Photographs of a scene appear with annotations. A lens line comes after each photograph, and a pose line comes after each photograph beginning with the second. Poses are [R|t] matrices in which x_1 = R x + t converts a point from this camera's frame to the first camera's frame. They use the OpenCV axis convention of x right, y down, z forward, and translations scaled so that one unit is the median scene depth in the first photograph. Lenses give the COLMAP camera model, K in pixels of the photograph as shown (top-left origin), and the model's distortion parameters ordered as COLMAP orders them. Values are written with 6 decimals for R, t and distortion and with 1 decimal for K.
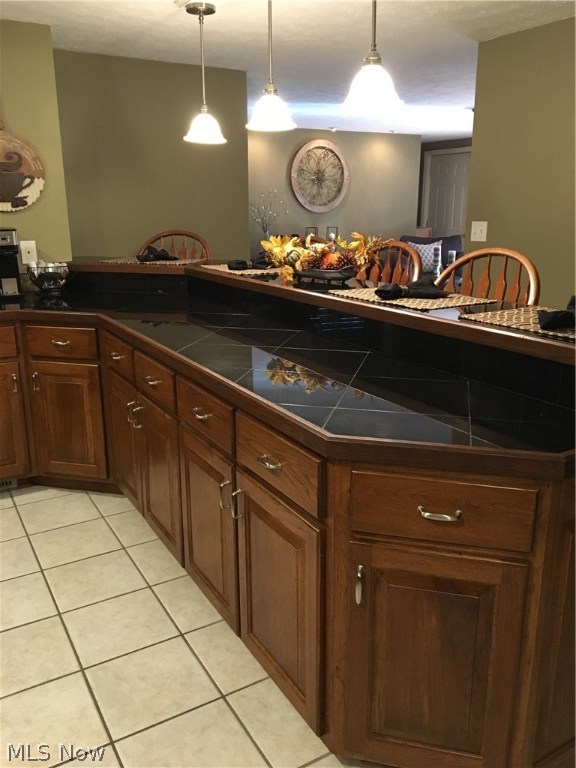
lens RADIAL K [[648.0, 0, 288.0], [0, 648.0, 384.0], [0, 0, 1]] dist [0.082865, -0.102987]
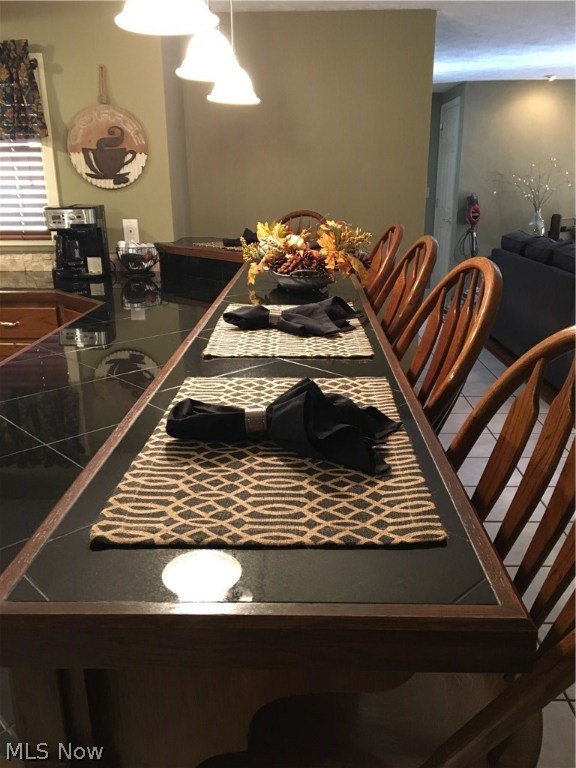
lens RADIAL K [[648.0, 0, 288.0], [0, 648.0, 384.0], [0, 0, 1]] dist [0.082865, -0.102987]
pose [[0.847839, 0.154921, -0.507118, 0.333961], [-0.135759, 0.987912, 0.074828, -0.081713], [0.512580, 0.005404, 0.858622, 0.291245]]
